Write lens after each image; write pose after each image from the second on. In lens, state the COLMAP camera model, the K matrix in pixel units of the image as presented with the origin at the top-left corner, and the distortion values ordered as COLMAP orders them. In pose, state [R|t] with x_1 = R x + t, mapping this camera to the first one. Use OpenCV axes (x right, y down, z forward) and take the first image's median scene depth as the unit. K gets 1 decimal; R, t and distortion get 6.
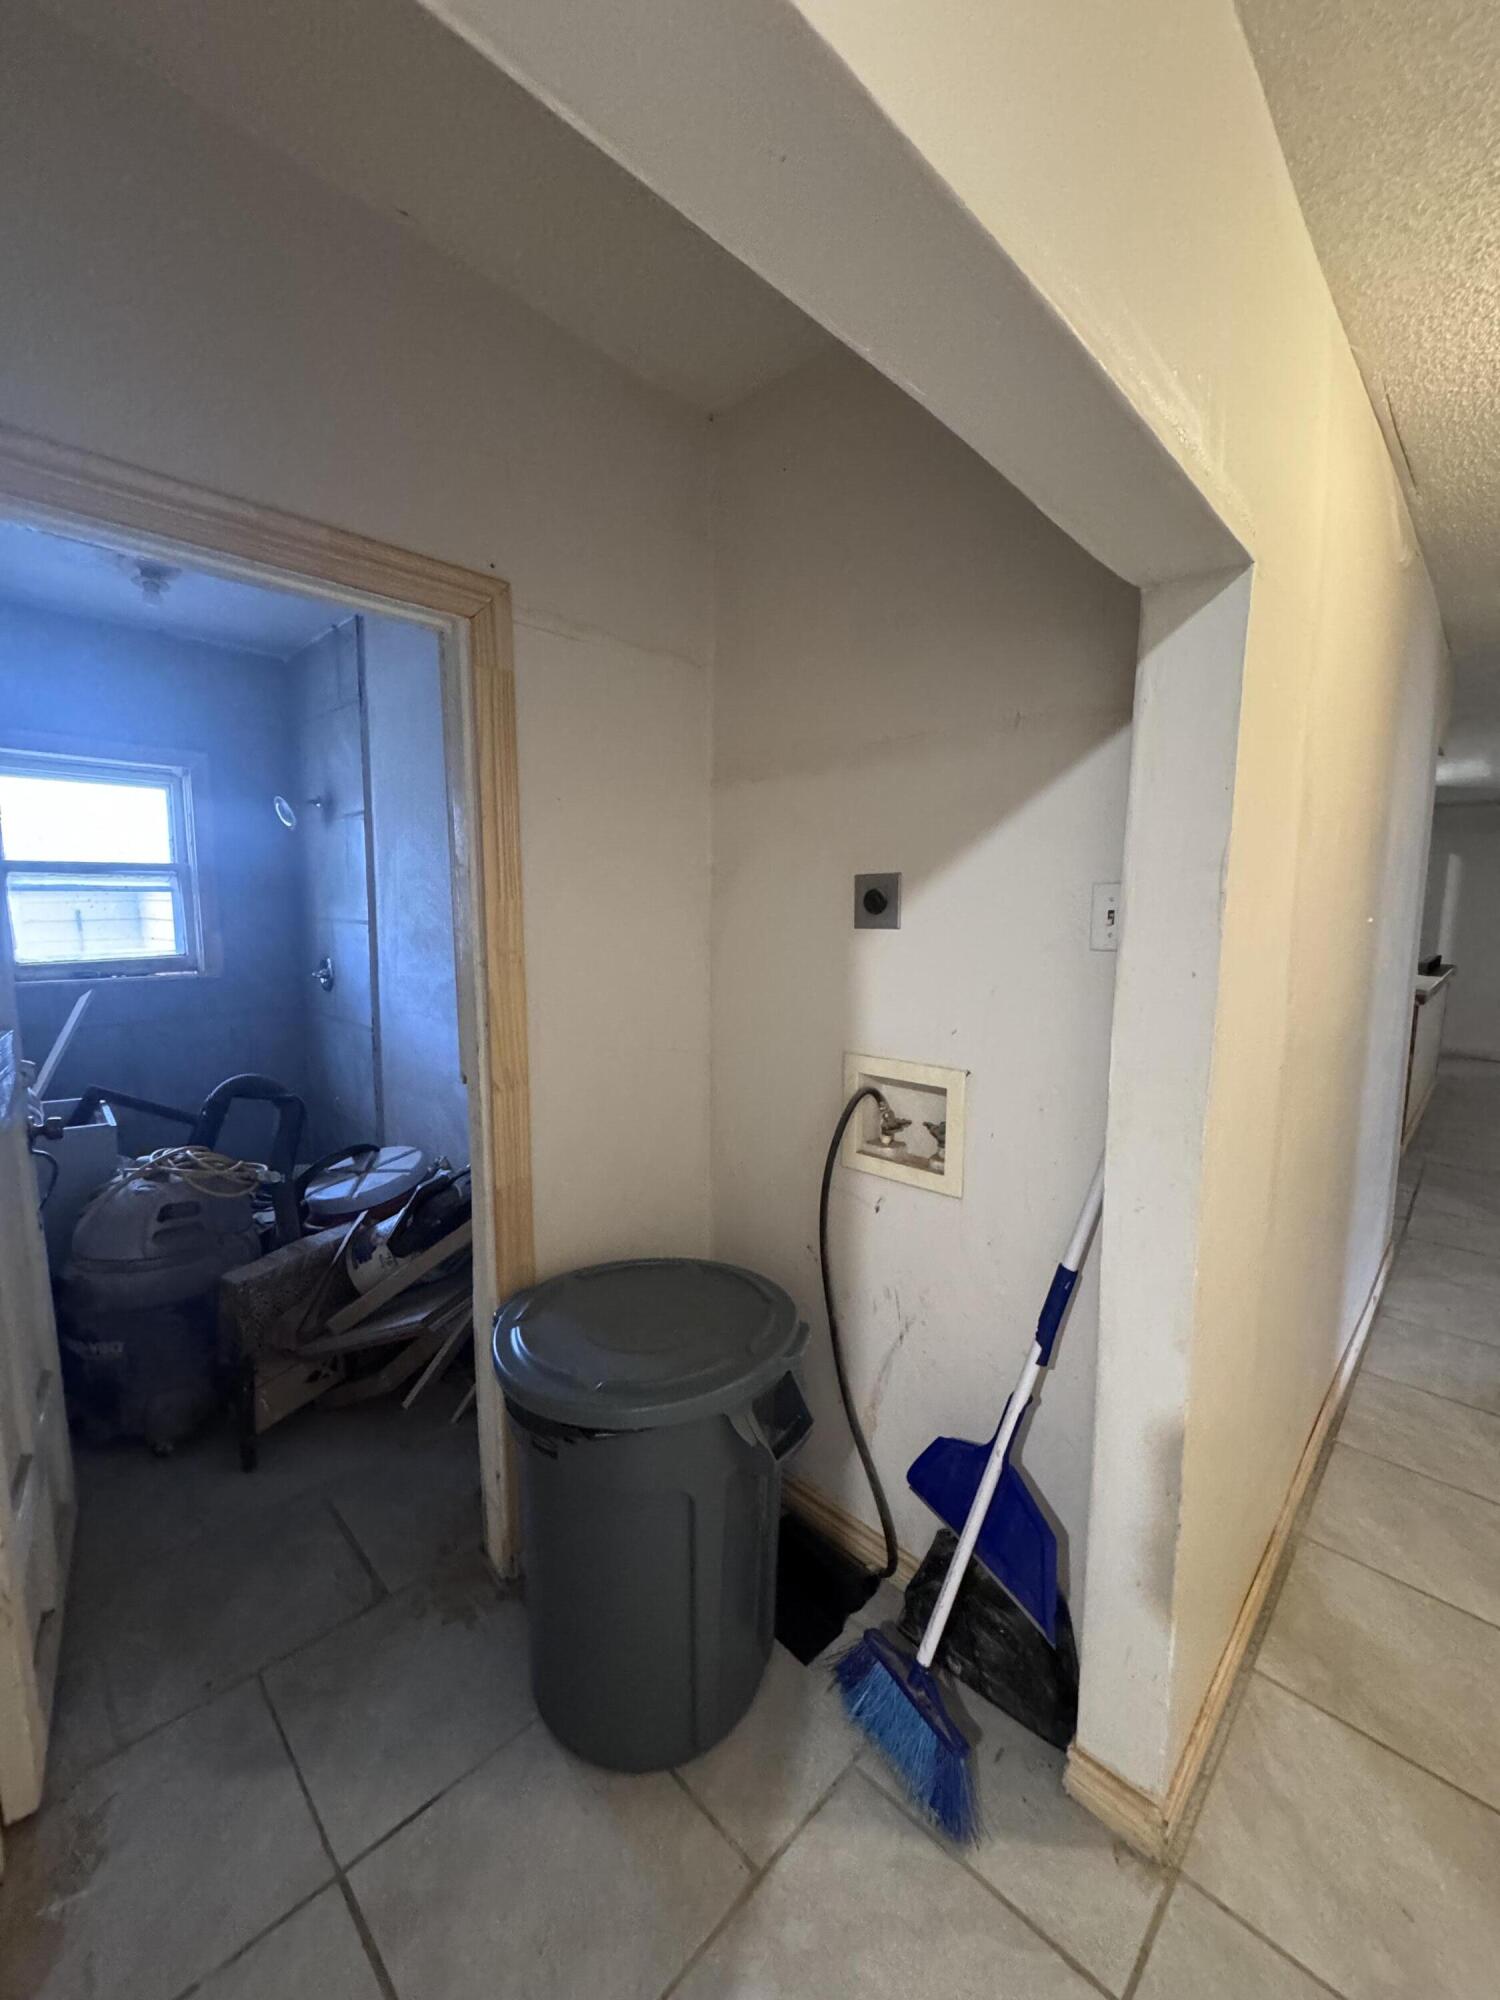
lens RADIAL K [[798.3, 0, 751.5], [0, 798.3, 1006.8], [0, 0, 1]] dist [-0.006075, 0.001106]
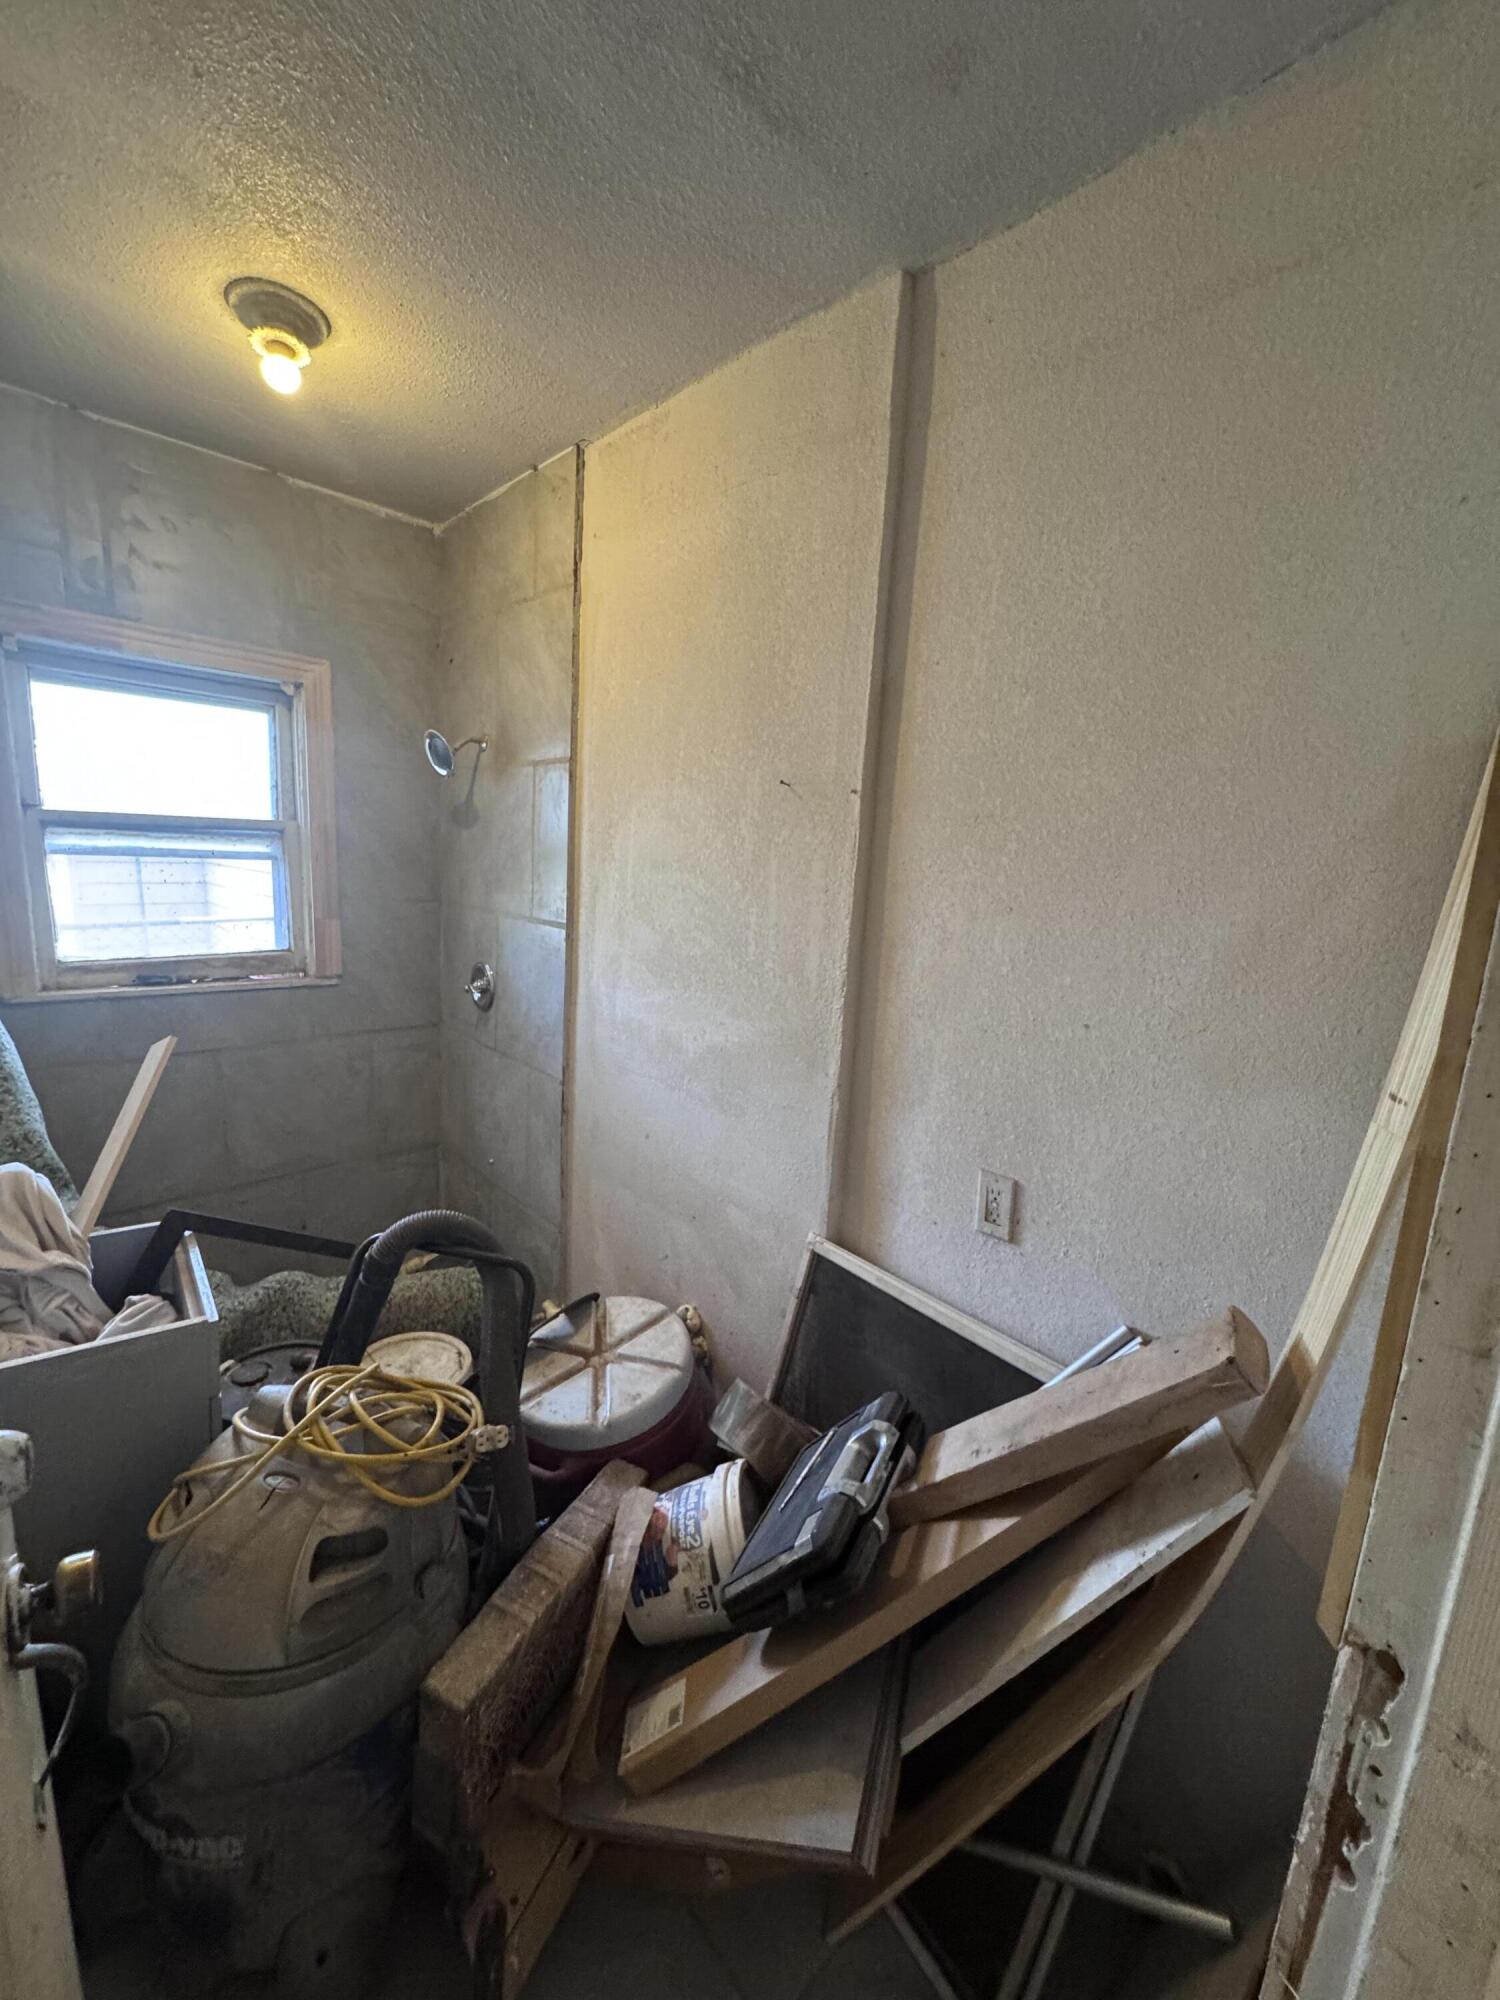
lens RADIAL K [[798.3, 0, 745.7], [0, 798.3, 992.0], [0, 0, 1]] dist [-0.006075, 0.001106]
pose [[0.997885, 0.050352, -0.041100, -0.297165], [-0.048549, 0.997862, 0.043752, -0.086108], [0.043215, -0.041664, 0.998197, 0.332595]]
